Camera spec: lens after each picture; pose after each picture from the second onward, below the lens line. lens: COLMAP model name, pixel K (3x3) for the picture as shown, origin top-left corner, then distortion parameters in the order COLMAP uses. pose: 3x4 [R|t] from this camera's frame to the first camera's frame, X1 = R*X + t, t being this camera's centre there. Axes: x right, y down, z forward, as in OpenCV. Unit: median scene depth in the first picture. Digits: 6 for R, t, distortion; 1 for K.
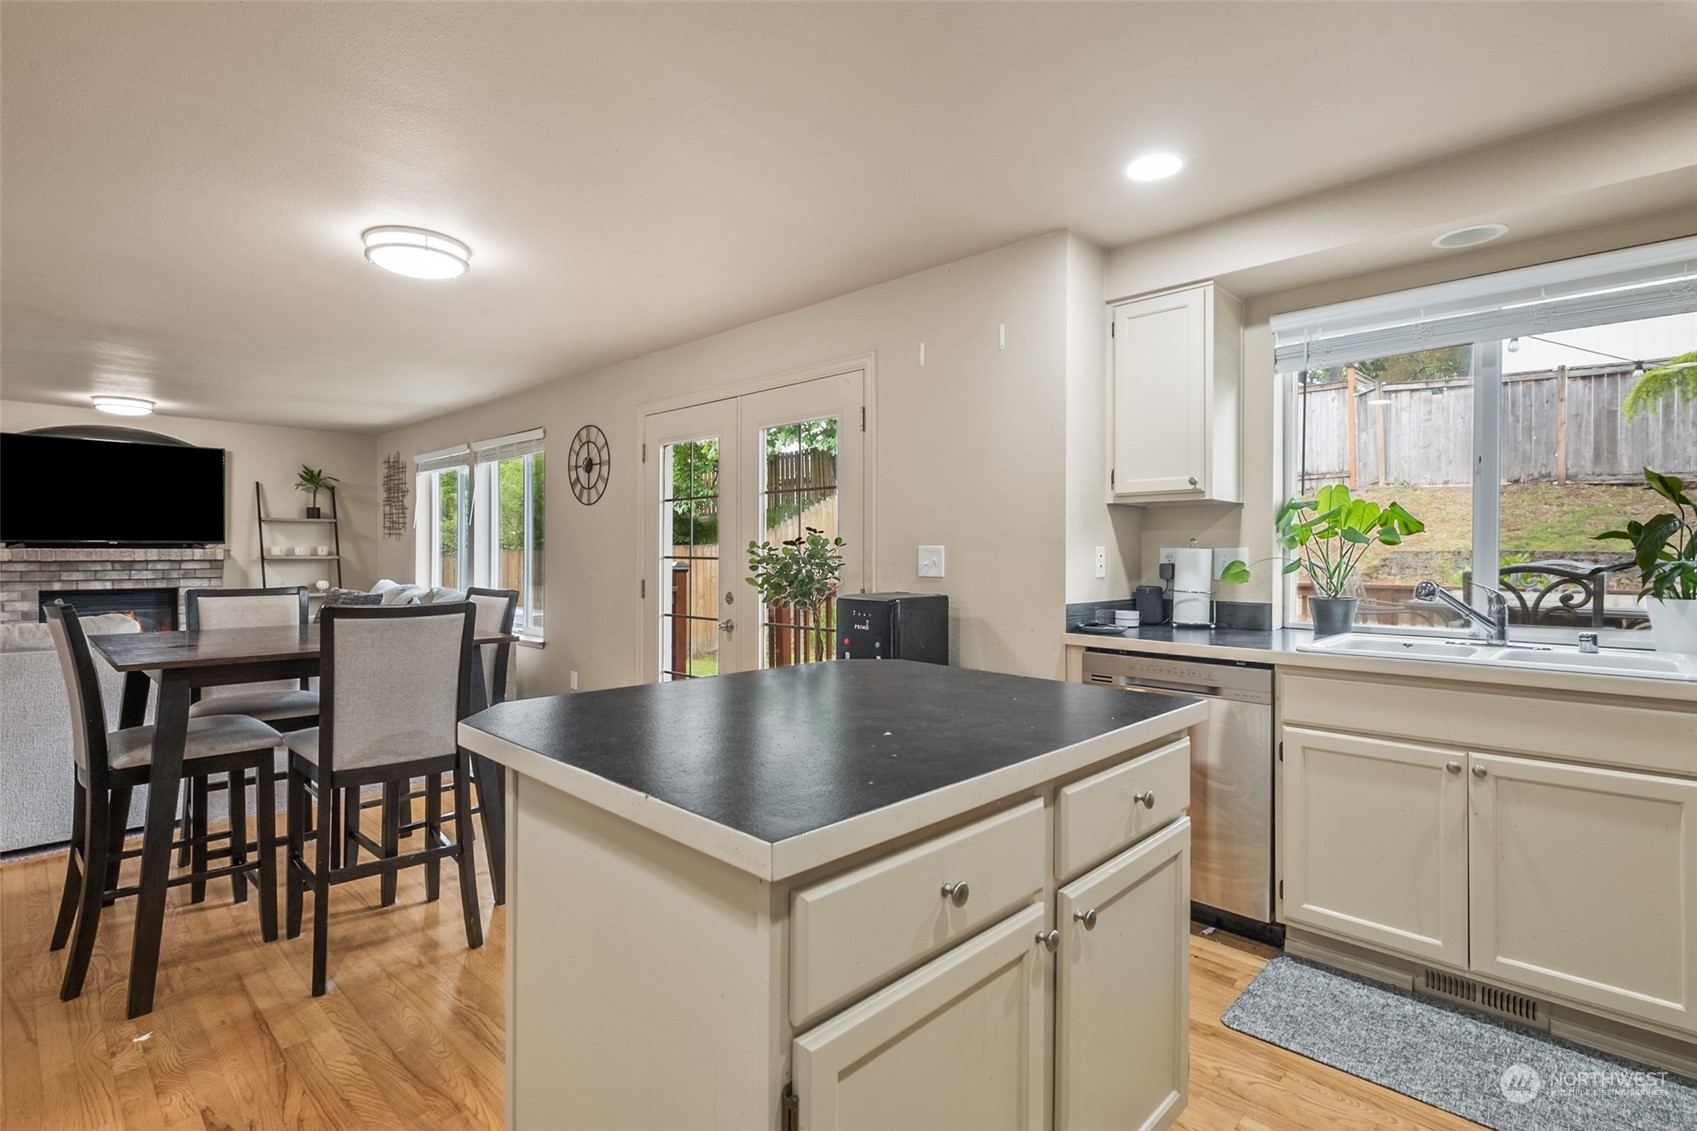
lens RADIAL K [[814.0, 0, 851.6], [0, 814.0, 553.8], [0, 0, 1]] dist [0.003920, 0.000312]
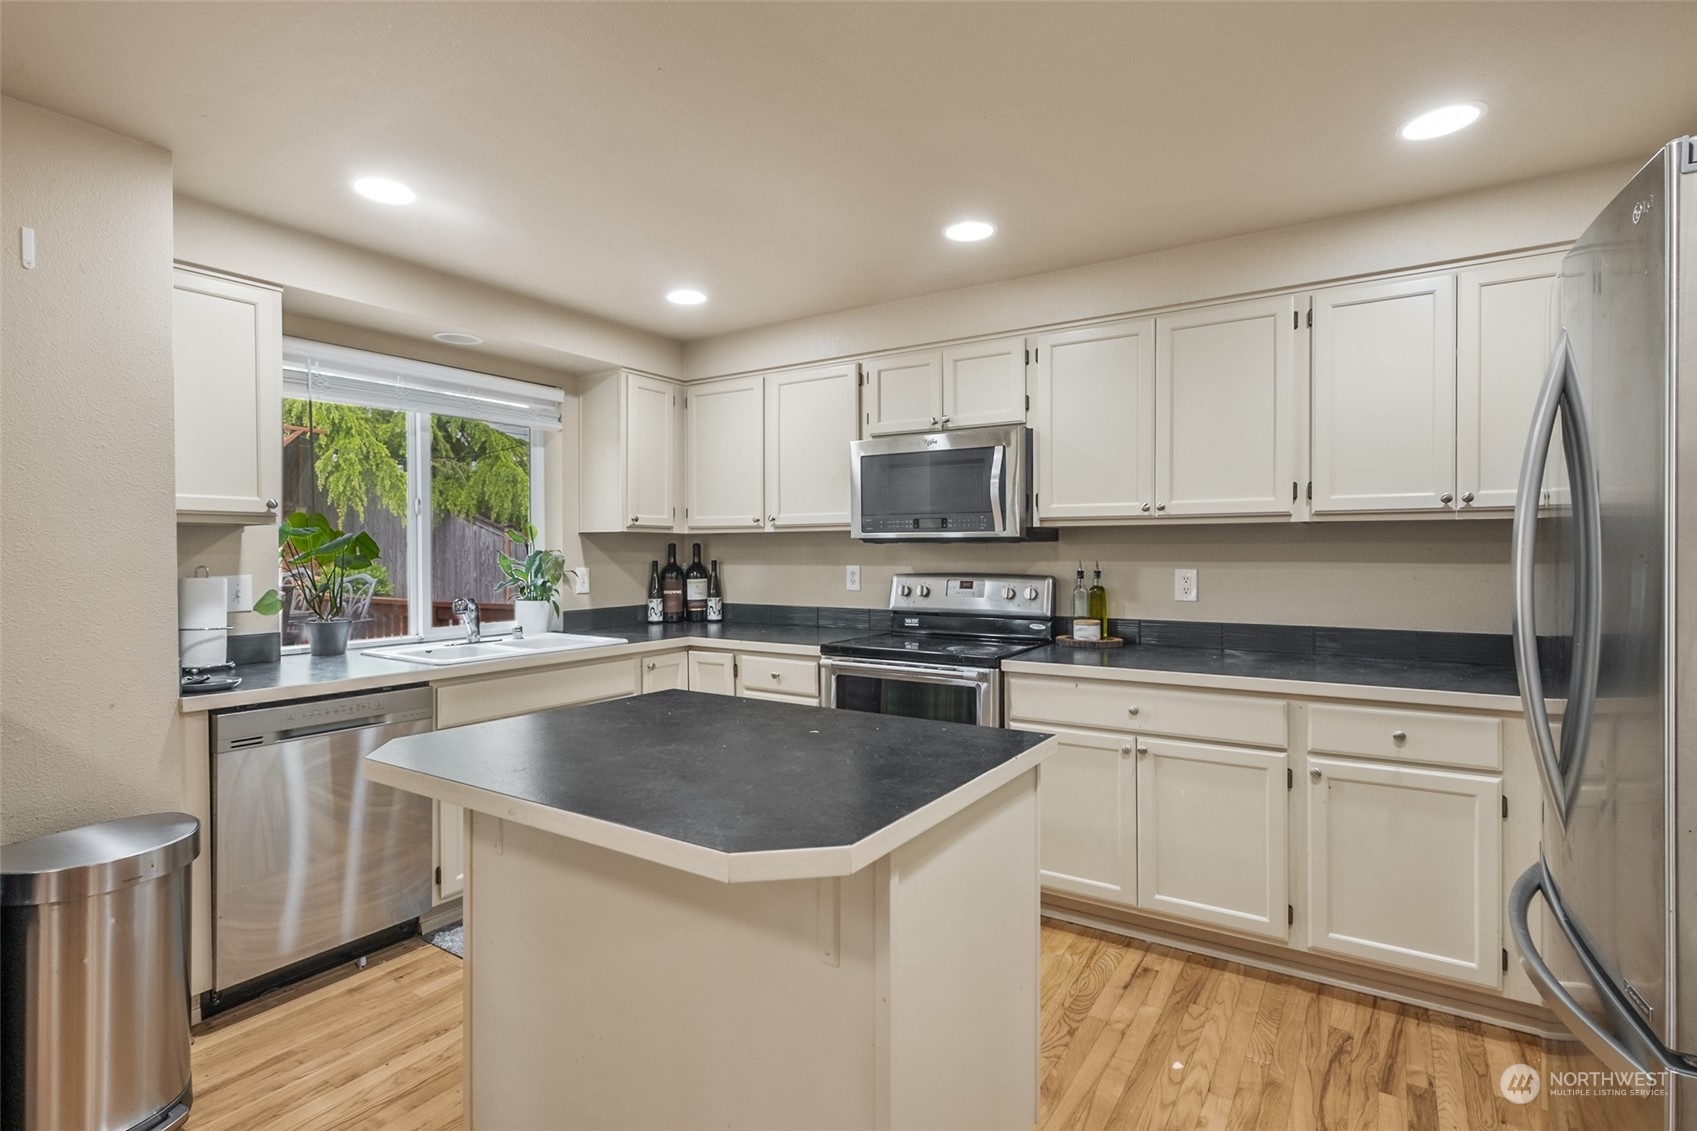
lens RADIAL K [[814.0, 0, 864.1], [0, 814.0, 550.1], [0, 0, 1]] dist [0.003920, 0.000312]
pose [[-0.204713, -0.002076, 0.978820, -0.260037], [0.007129, 0.999968, 0.003612, -0.015786], [-0.978796, 0.007717, -0.204692, 0.235629]]
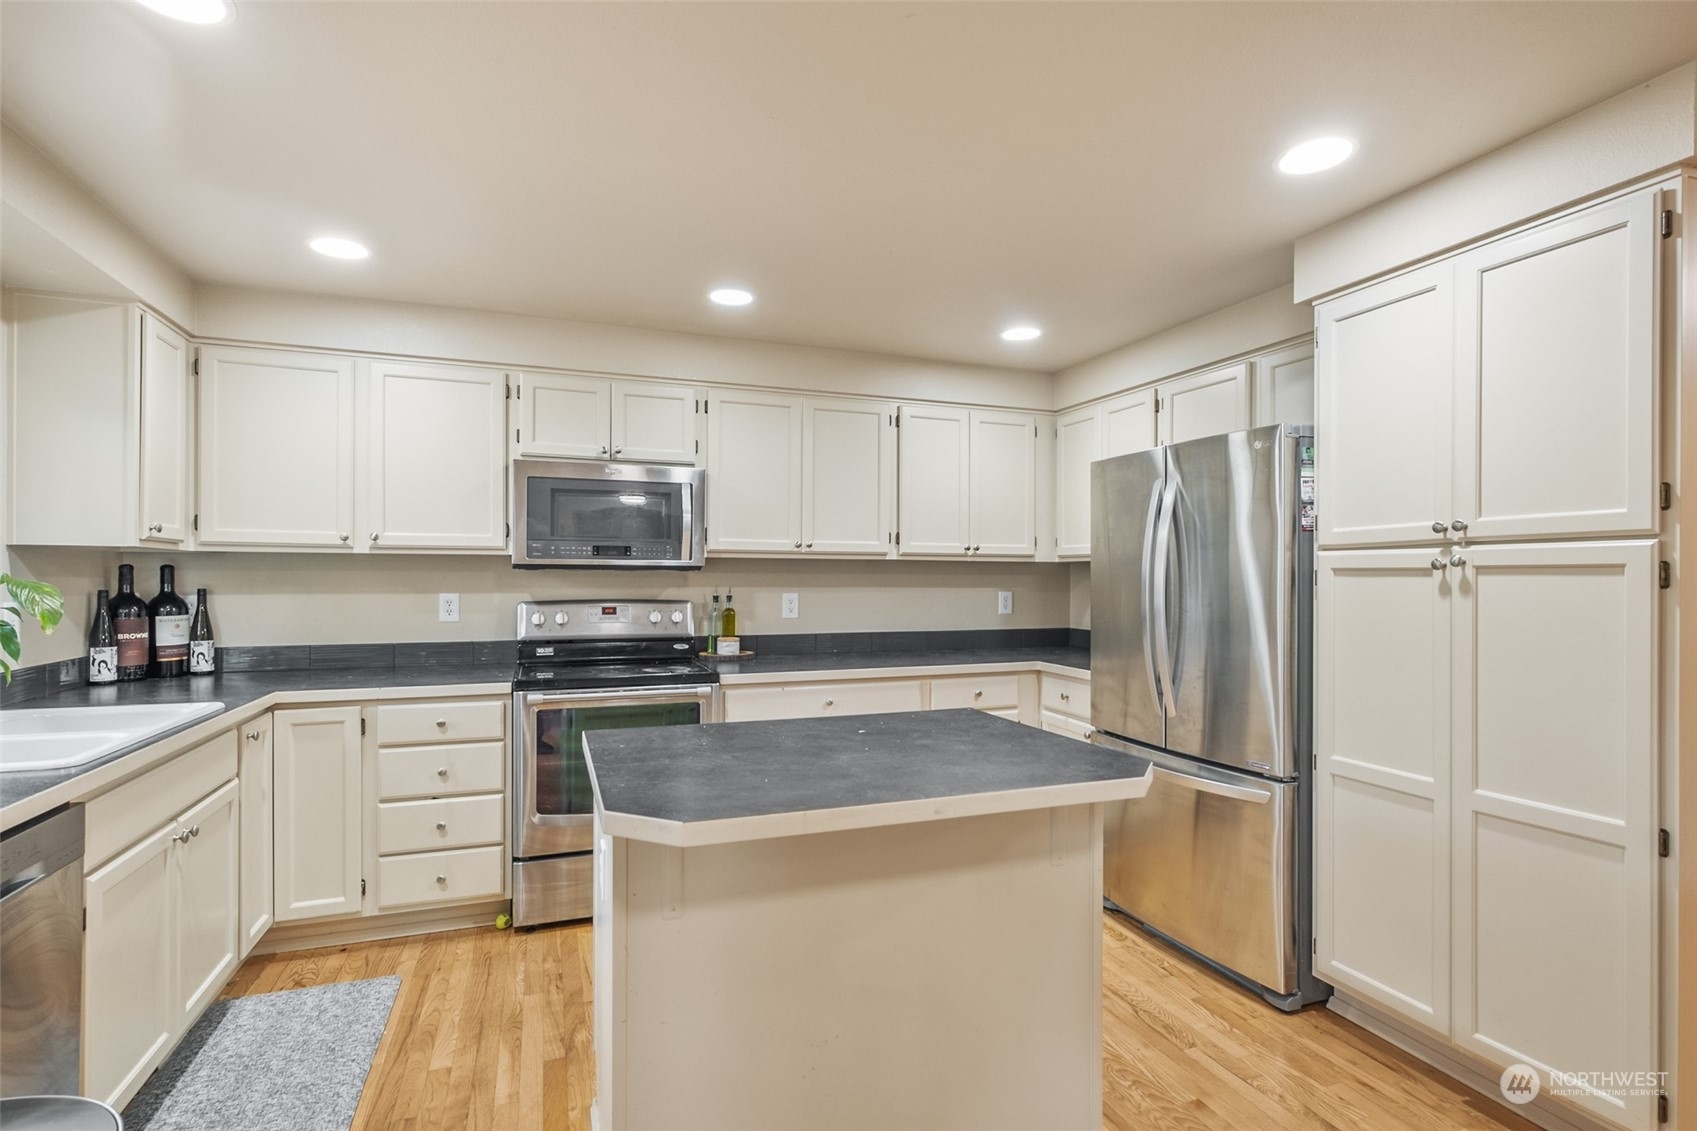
lens RADIAL K [[814.0, 0, 837.5], [0, 814.0, 569.8], [0, 0, 1]] dist [0.003920, 0.000312]
pose [[-0.900272, -0.001121, 0.435326, -0.131703], [-0.004036, 0.999975, -0.005772, -0.015758], [-0.435309, -0.006953, -0.900254, 0.481578]]
